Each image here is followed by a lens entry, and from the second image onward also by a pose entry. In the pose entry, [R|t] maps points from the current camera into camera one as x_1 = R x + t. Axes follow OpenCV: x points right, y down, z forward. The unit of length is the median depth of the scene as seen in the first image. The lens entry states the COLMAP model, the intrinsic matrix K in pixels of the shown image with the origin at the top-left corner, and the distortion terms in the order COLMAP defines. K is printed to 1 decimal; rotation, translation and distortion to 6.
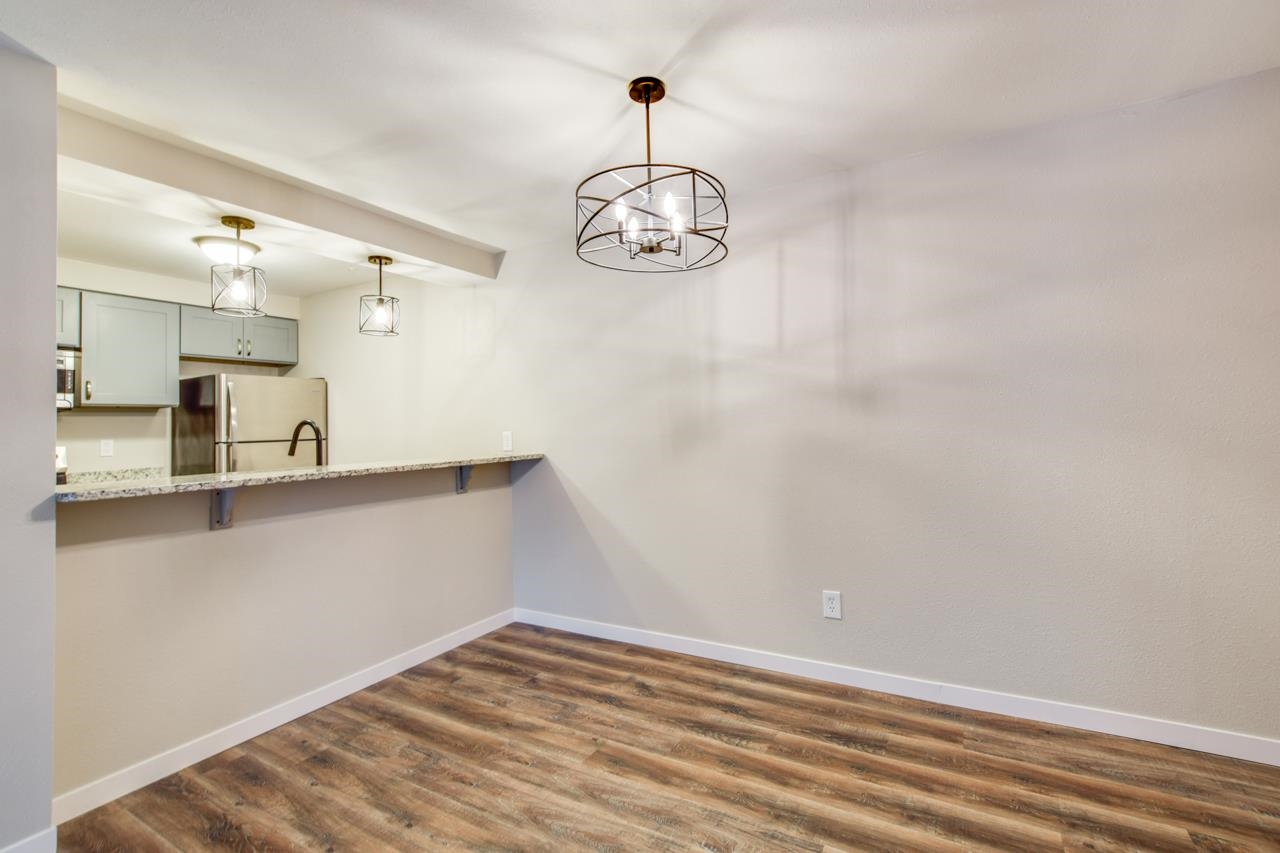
lens RADIAL K [[566.4, 0, 660.6], [0, 566.4, 407.2], [0, 0, 1]] dist [-0.001206, 0.000190]
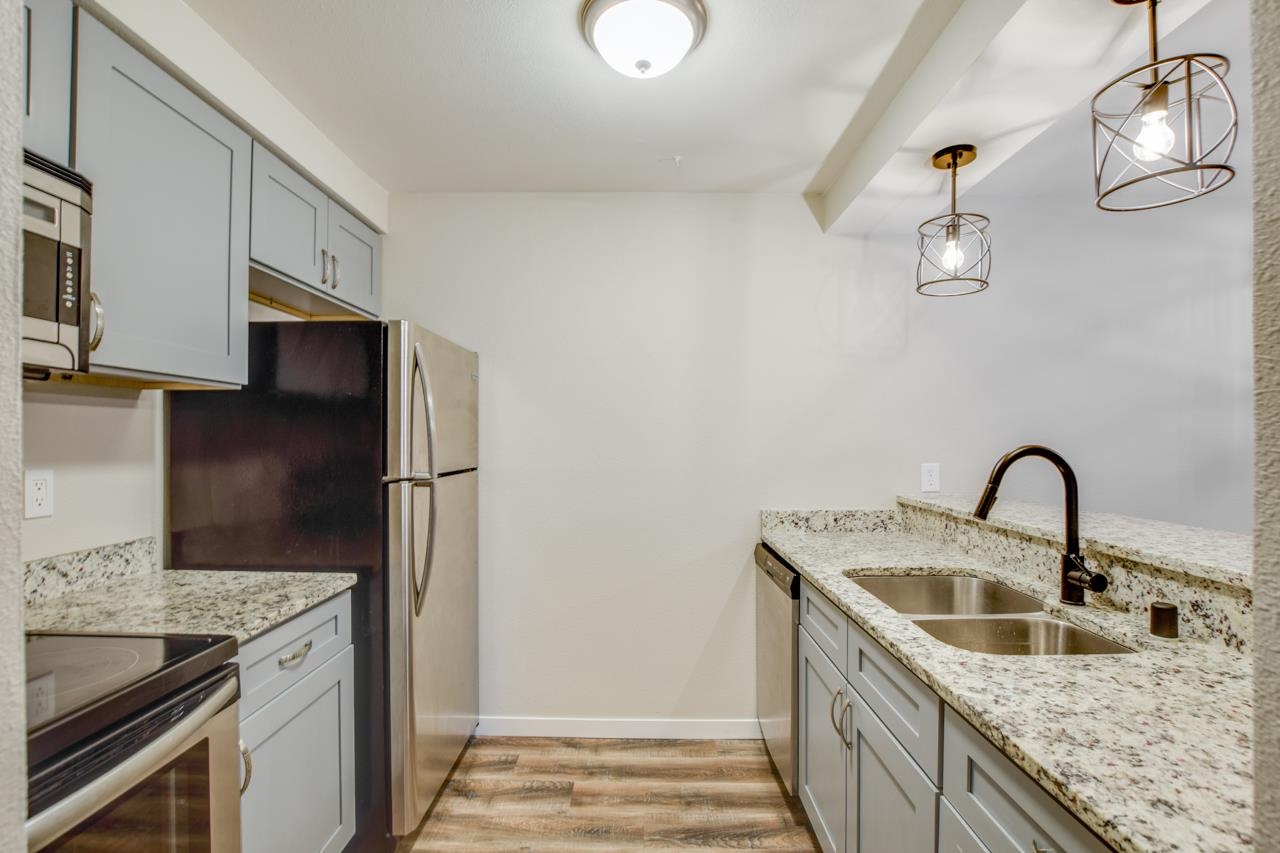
lens RADIAL K [[566.6, 0, 632.8], [0, 566.6, 443.0], [0, 0, 1]] dist [-0.022535, 0.001510]
pose [[0.889251, 0.026315, 0.456662, -1.156371], [-0.041503, 0.998868, 0.023257, 0.024909], [-0.455533, -0.039634, 0.889336, 0.756309]]
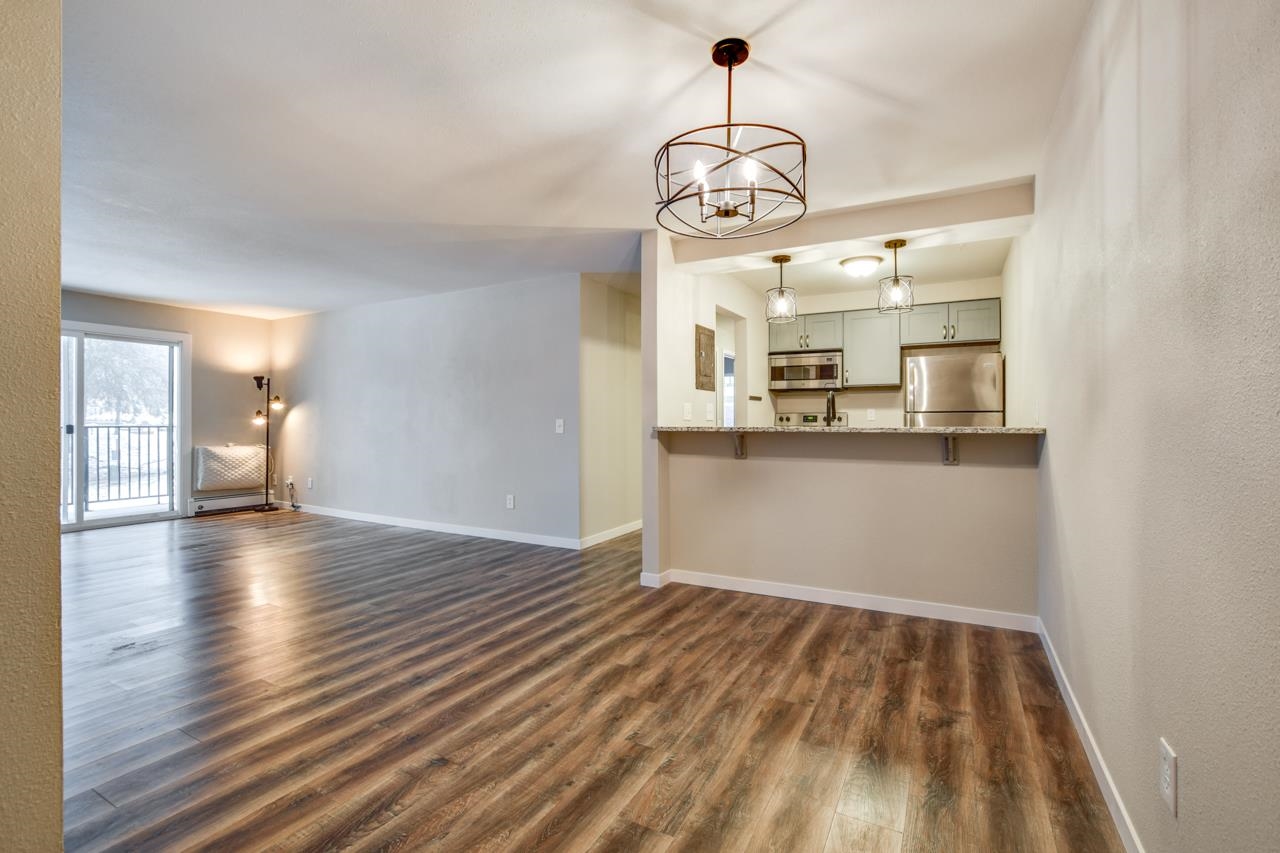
lens RADIAL K [[566.6, 0, 644.2], [0, 566.6, 427.5], [0, 0, 1]] dist [-0.022535, 0.001510]
pose [[0.015478, 0.038451, -0.999141, 0.680804], [0.034559, 0.998643, 0.038967, 0.039907], [0.999283, -0.035133, 0.014128, 0.556336]]
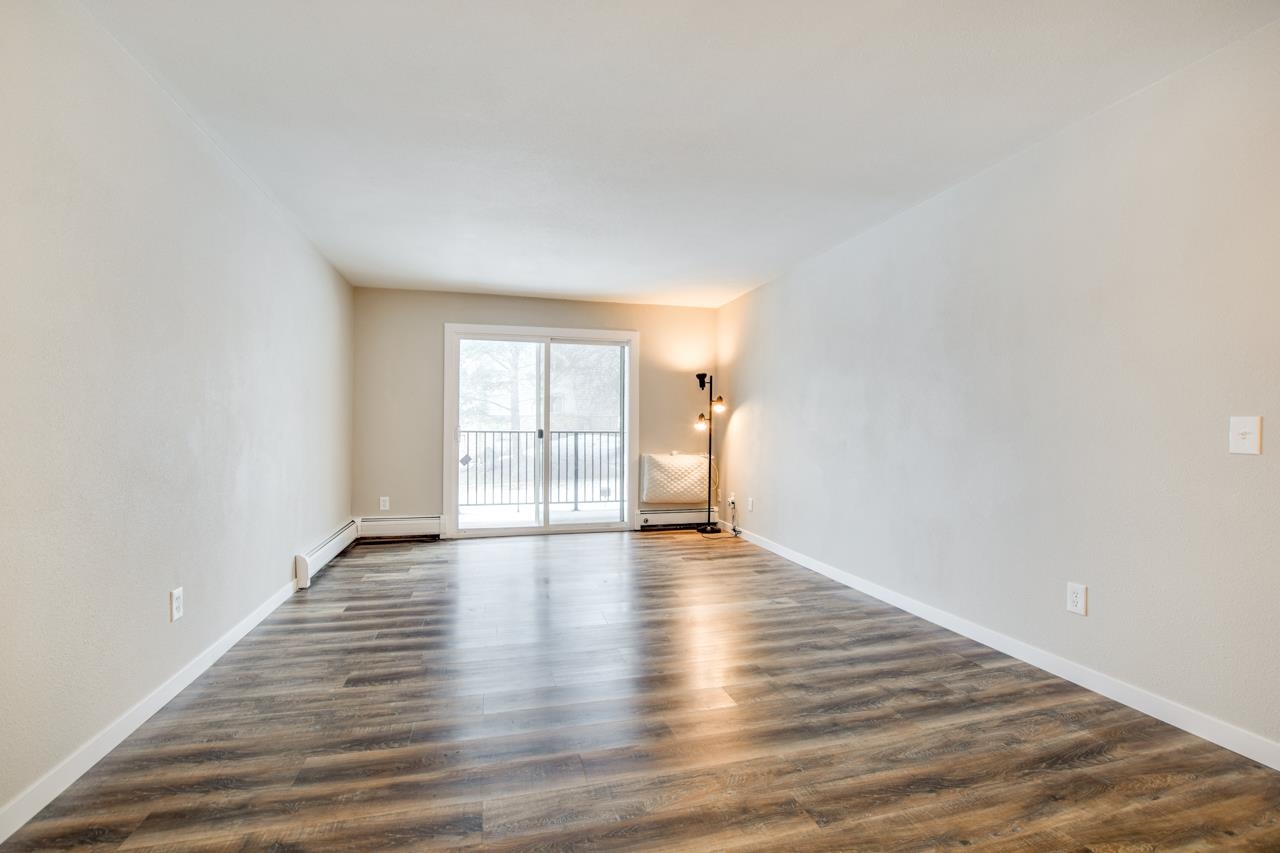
lens RADIAL K [[566.6, 0, 645.9], [0, 566.6, 428.4], [0, 0, 1]] dist [-0.022535, 0.001510]
pose [[-0.714650, 0.024344, -0.699058, -0.119478], [0.041377, 0.999115, -0.007507, 0.063489], [0.698257, -0.034290, -0.715025, 0.293196]]
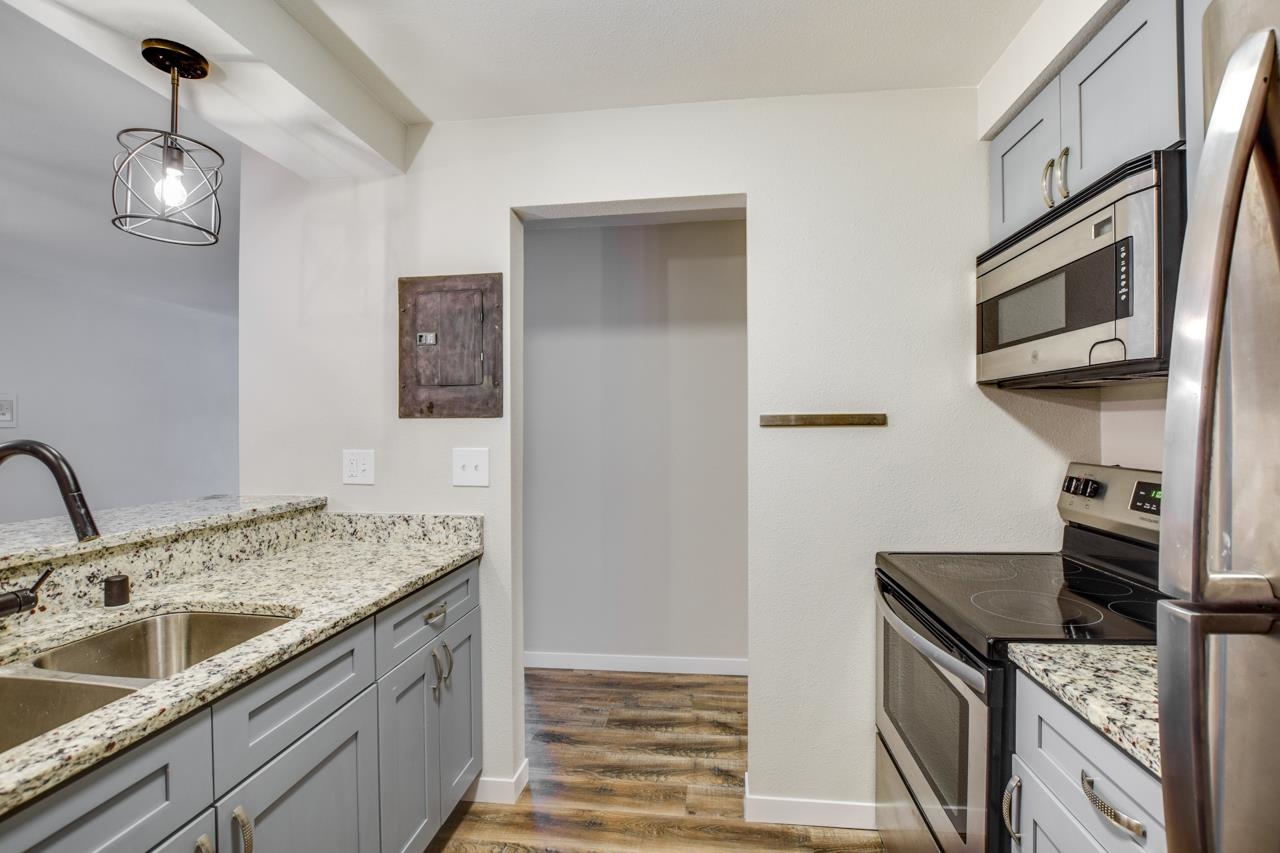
lens RADIAL K [[566.6, 0, 665.2], [0, 566.6, 419.8], [0, 0, 1]] dist [-0.022535, 0.001510]
pose [[-0.918903, 0.028269, -0.393470, -0.876976], [0.042935, 0.998671, -0.028521, 0.038064], [0.392141, -0.043102, -0.918895, 1.502749]]
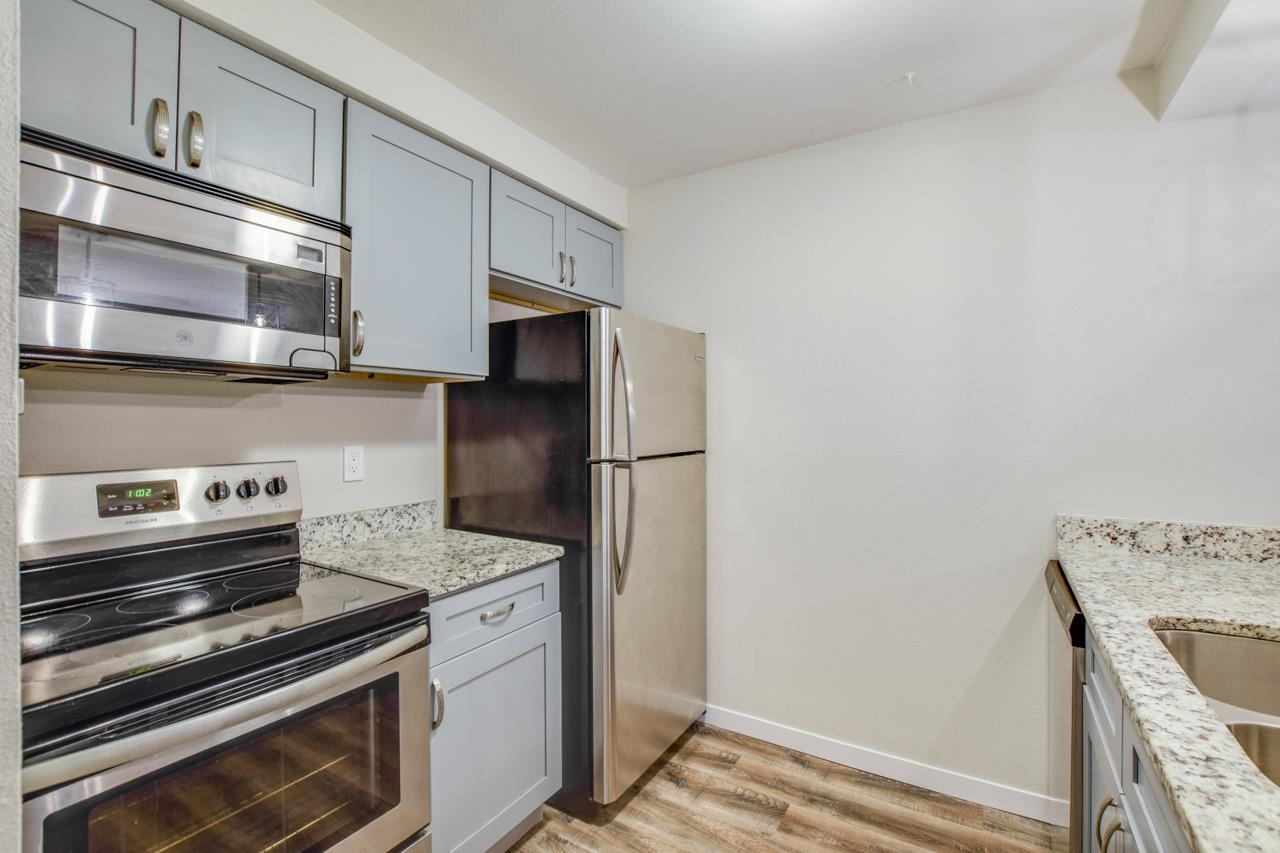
lens RADIAL K [[566.6, 0, 641.6], [0, 566.6, 420.4], [0, 0, 1]] dist [-0.022535, 0.001510]
pose [[0.998125, 0.024366, -0.056150, -1.018789], [-0.022612, 0.999243, 0.031669, 0.022385], [0.056879, -0.030340, 0.997920, 0.777595]]
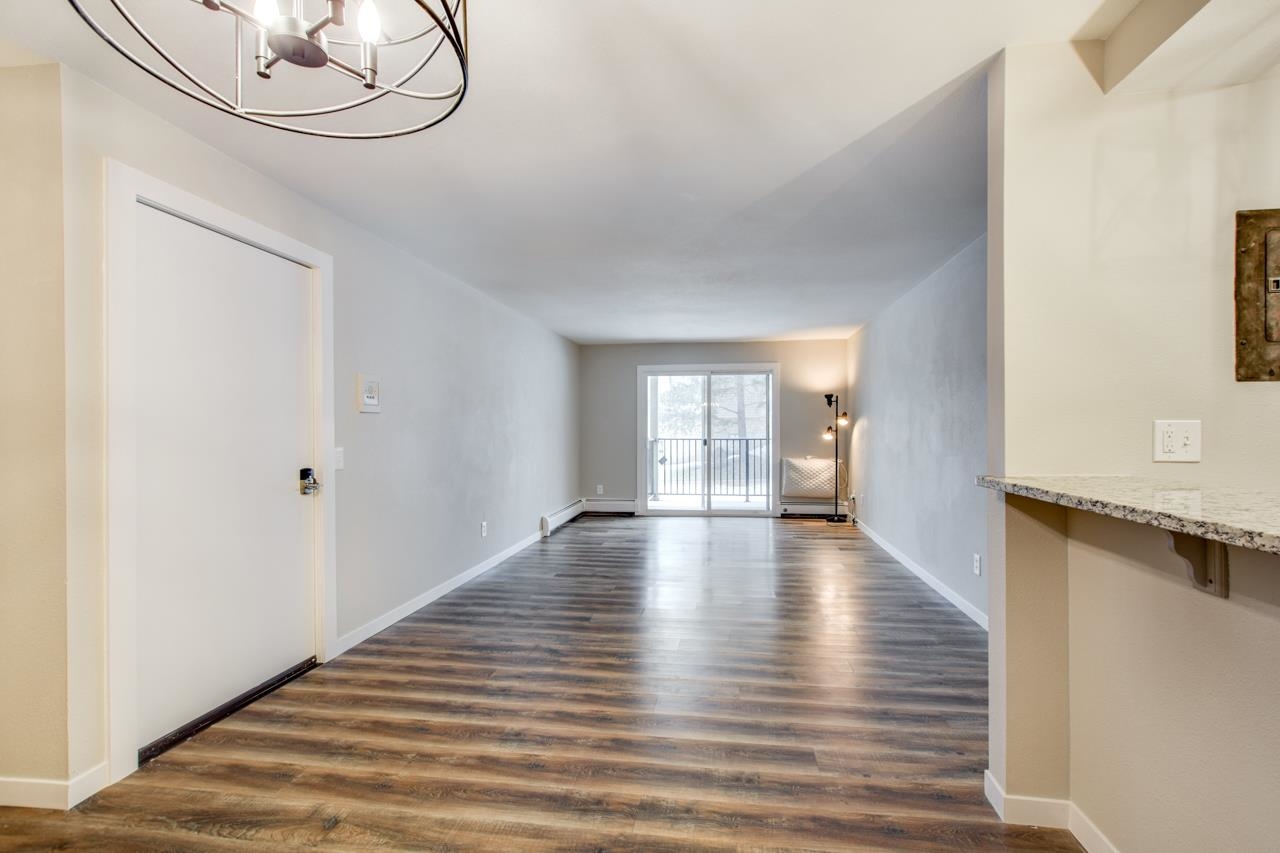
lens RADIAL K [[566.6, 0, 671.4], [0, 566.6, 439.2], [0, 0, 1]] dist [-0.022535, 0.001510]
pose [[-0.925036, 0.039438, -0.377826, -0.081746], [0.043559, 0.999048, -0.002363, 0.037351], [0.377373, -0.018644, -0.925874, 1.031879]]
